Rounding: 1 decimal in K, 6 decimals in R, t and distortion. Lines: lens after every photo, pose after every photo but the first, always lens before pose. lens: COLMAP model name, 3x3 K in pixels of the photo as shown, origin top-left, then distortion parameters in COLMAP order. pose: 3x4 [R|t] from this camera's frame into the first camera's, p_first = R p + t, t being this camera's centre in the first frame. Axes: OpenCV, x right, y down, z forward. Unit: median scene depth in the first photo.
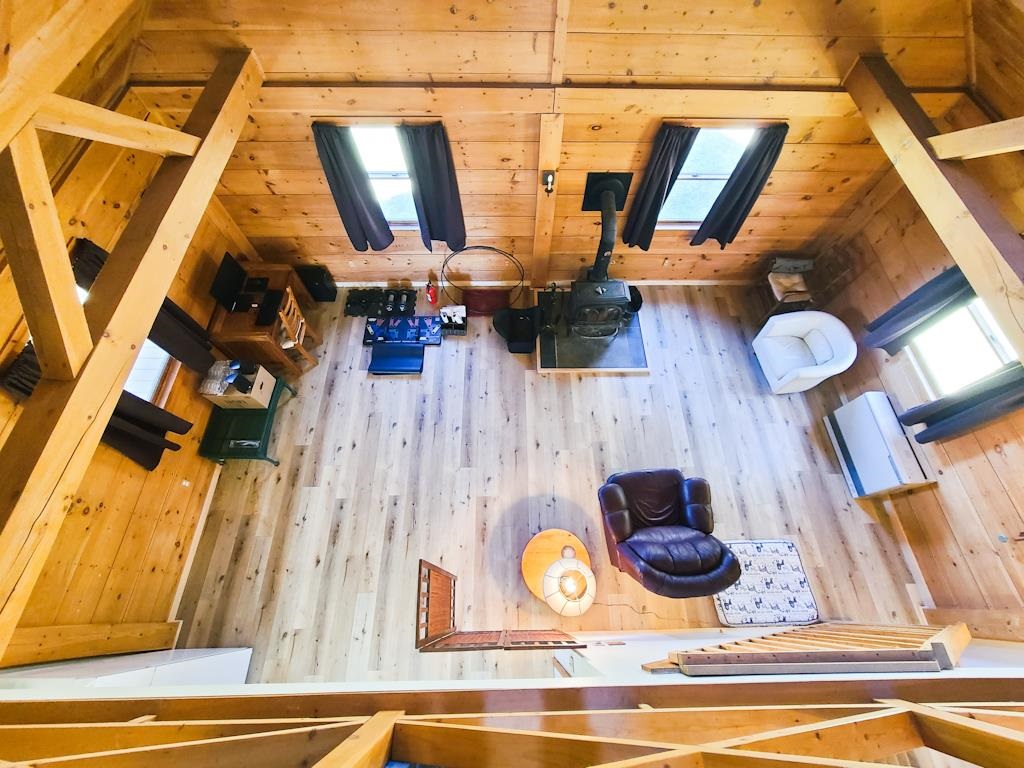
lens RADIAL K [[421.0, 0, 519.8], [0, 421.0, 384.0], [0, 0, 1]] dist [-0.002327, 0.000155]
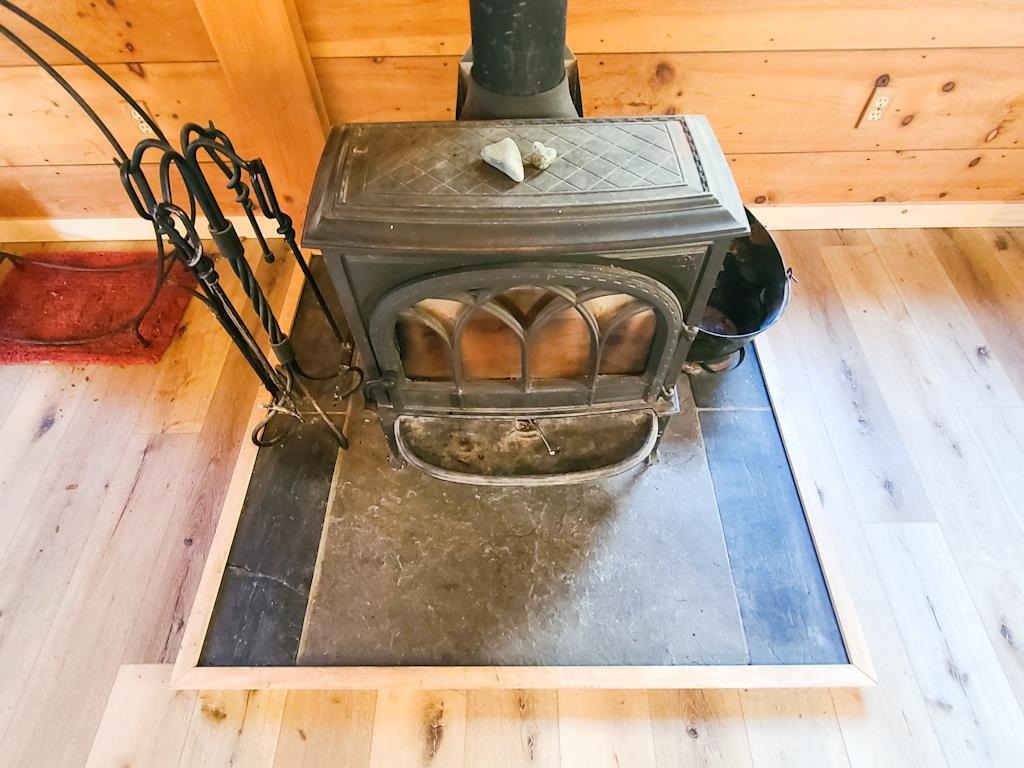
lens RADIAL K [[565.3, 0, 511.5], [0, 565.3, 387.6], [0, 0, 1]] dist [-0.000324, -0.002507]
pose [[0.999325, -0.005903, -0.036267, 0.199950], [0.001665, 0.993271, -0.115798, -0.131741], [0.036707, 0.115660, 0.992610, 0.844925]]
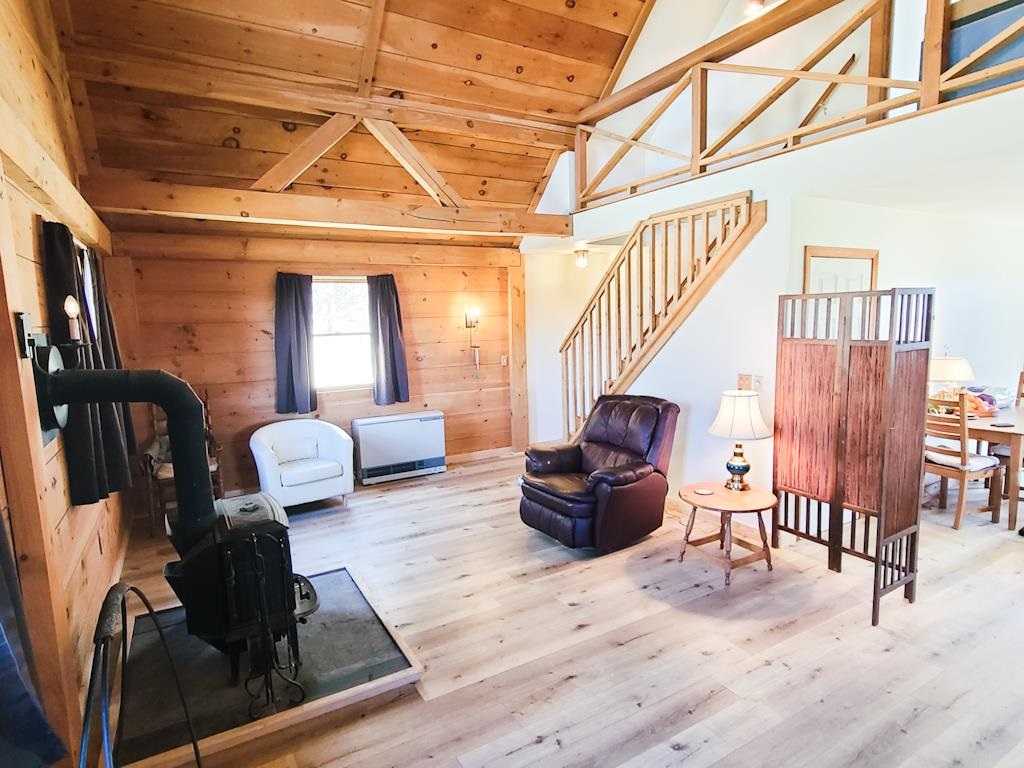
lens RADIAL K [[565.3, 0, 511.5], [0, 565.3, 387.6], [0, 0, 1]] dist [-0.000324, -0.002507]
pose [[-0.483596, -0.114440, 0.867778, -0.465108], [0.784525, 0.382968, 0.487706, -0.352955], [-0.388144, 0.916646, -0.095421, 0.844924]]
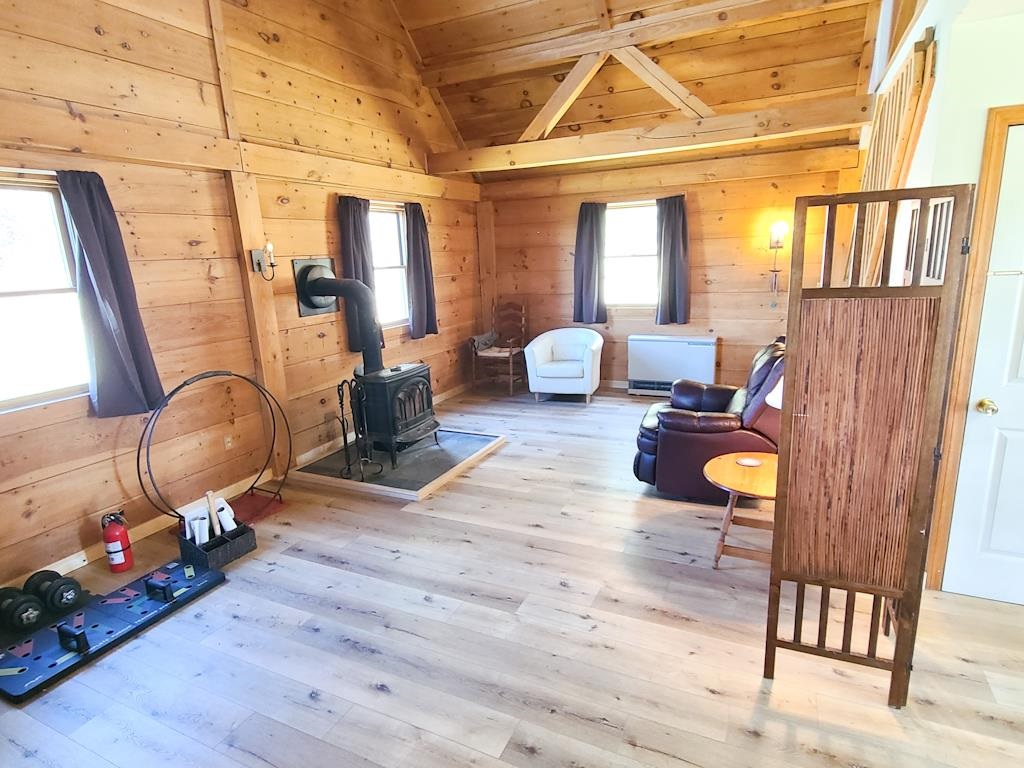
lens RADIAL K [[565.3, 0, 511.5], [0, 565.3, 387.6], [0, 0, 1]] dist [-0.000324, -0.002507]
pose [[0.449768, -0.242704, 0.859537, -0.577306], [0.815118, 0.504930, -0.283950, 0.239170], [-0.365090, 0.828336, 0.424933, 0.546590]]
